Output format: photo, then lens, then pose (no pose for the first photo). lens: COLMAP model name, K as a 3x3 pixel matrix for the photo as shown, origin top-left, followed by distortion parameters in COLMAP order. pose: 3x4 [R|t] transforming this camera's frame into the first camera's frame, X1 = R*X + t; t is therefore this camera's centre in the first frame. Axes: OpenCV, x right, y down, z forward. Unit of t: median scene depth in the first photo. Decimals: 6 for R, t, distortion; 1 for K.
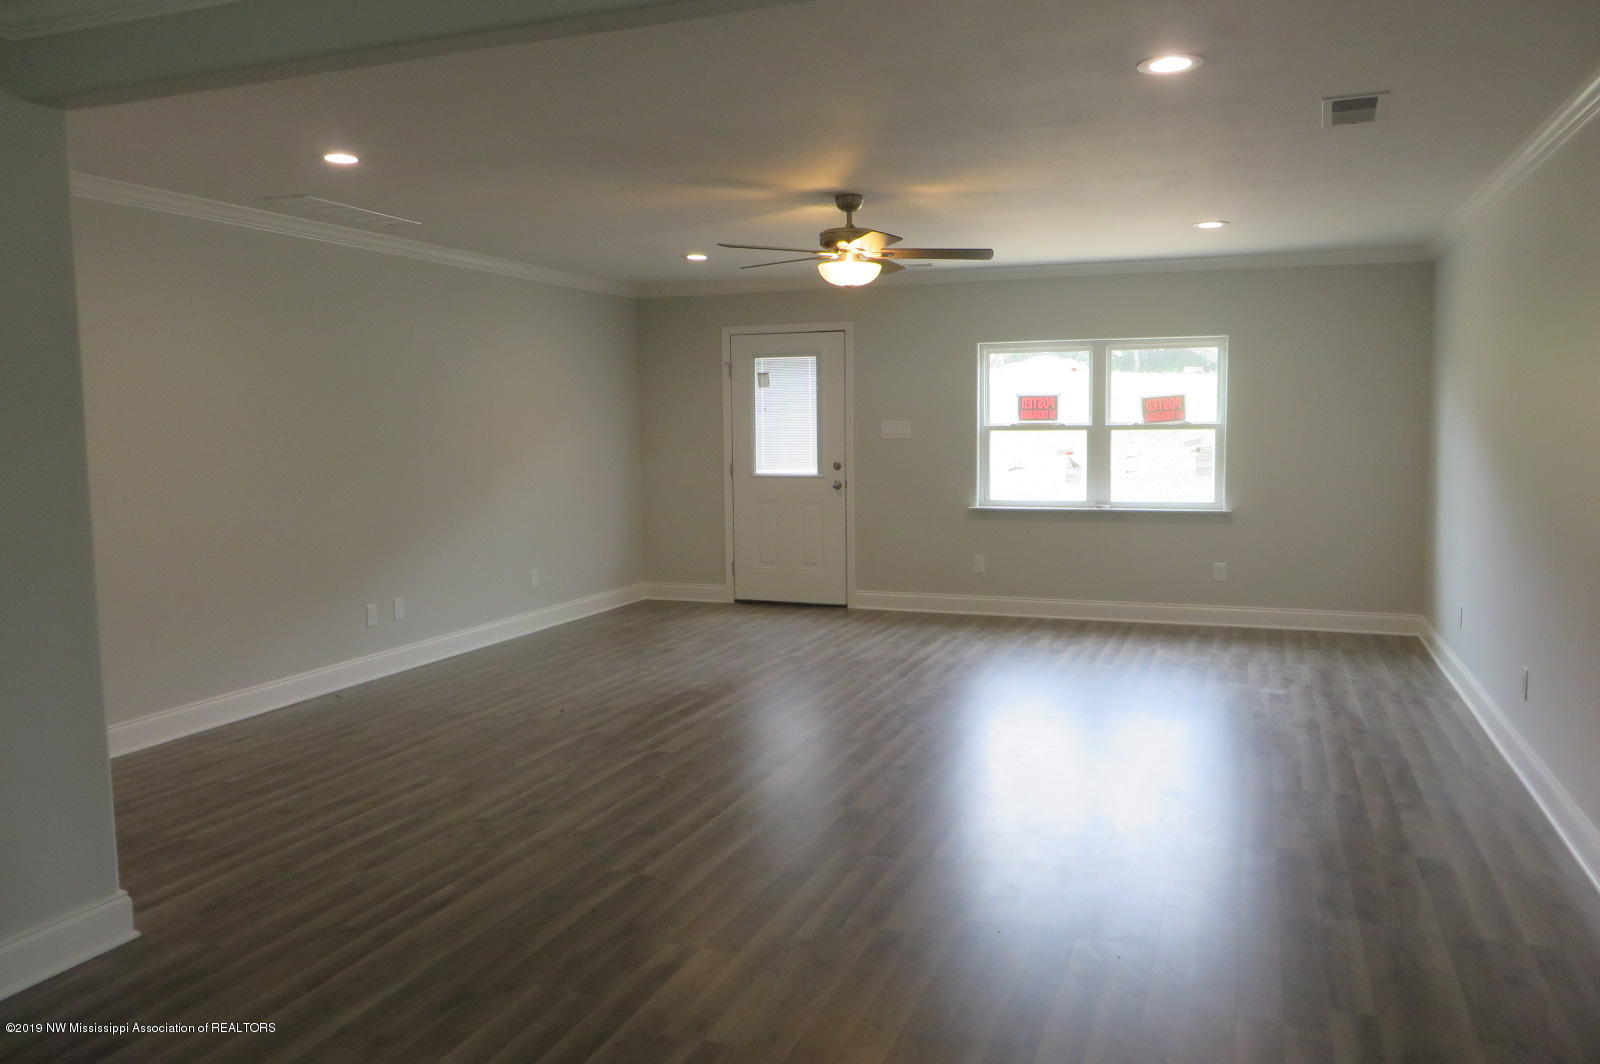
lens RADIAL K [[1205.0, 0, 796.9], [0, 1205.0, 528.4], [0, 0, 1]] dist [-0.013827, -0.013728]
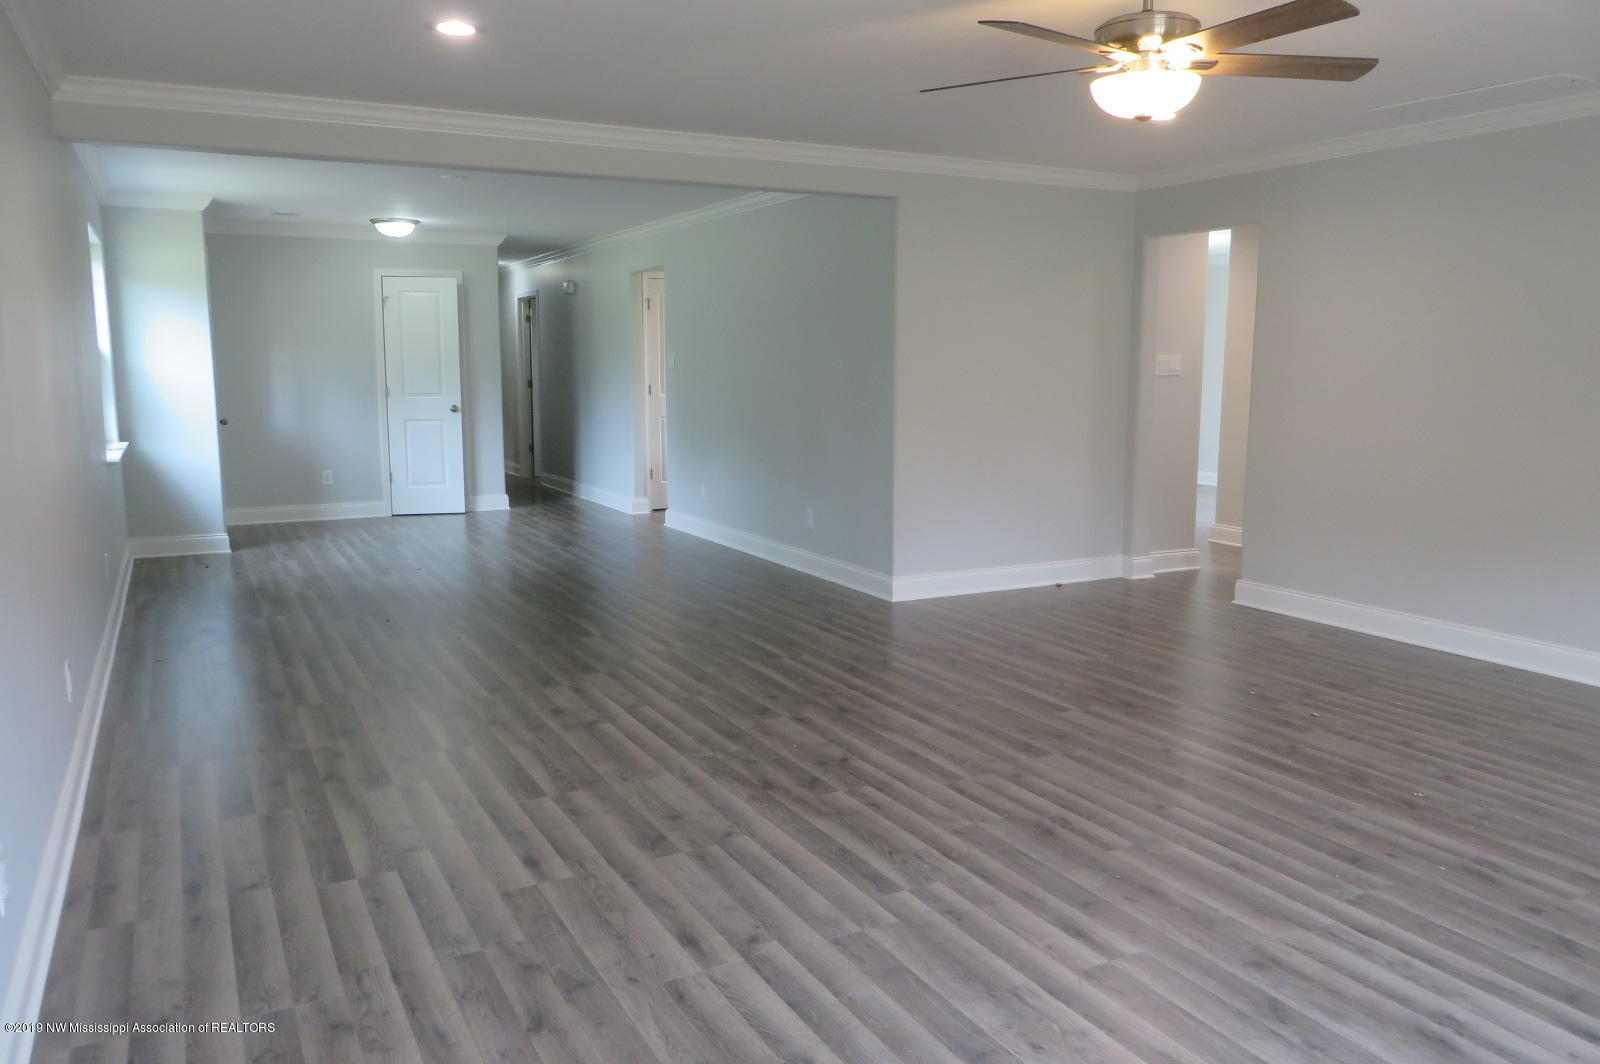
lens RADIAL K [[1205.0, 0, 801.4], [0, 1205.0, 537.6], [0, 0, 1]] dist [-0.013827, -0.013728]
pose [[-0.652829, 0.119001, -0.748100, 0.684048], [-0.068942, 0.974151, 0.215122, -0.123264], [0.754361, 0.192013, -0.627750, 1.406447]]
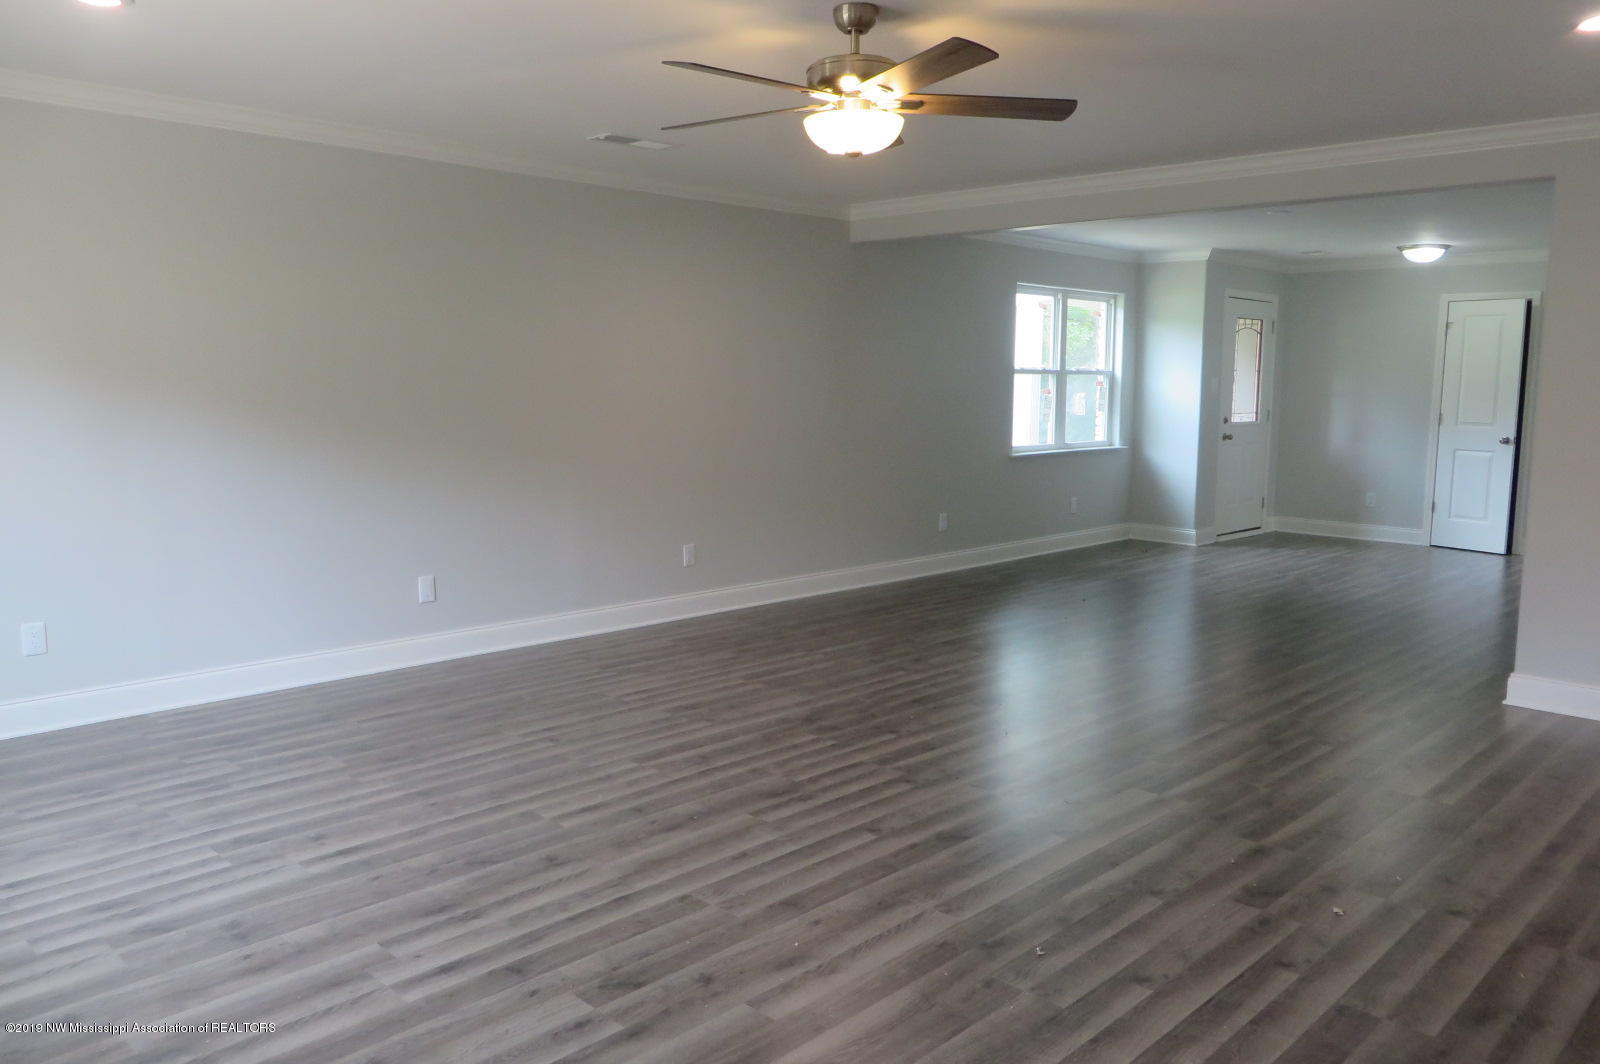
lens RADIAL K [[1205.0, 0, 803.5], [0, 1205.0, 532.9], [0, 0, 1]] dist [-0.013827, -0.013728]
pose [[-0.917860, -0.049782, 0.393769, -0.221205], [0.038057, 0.976493, 0.212163, -0.154605], [-0.395074, 0.209722, -0.894390, 1.775053]]
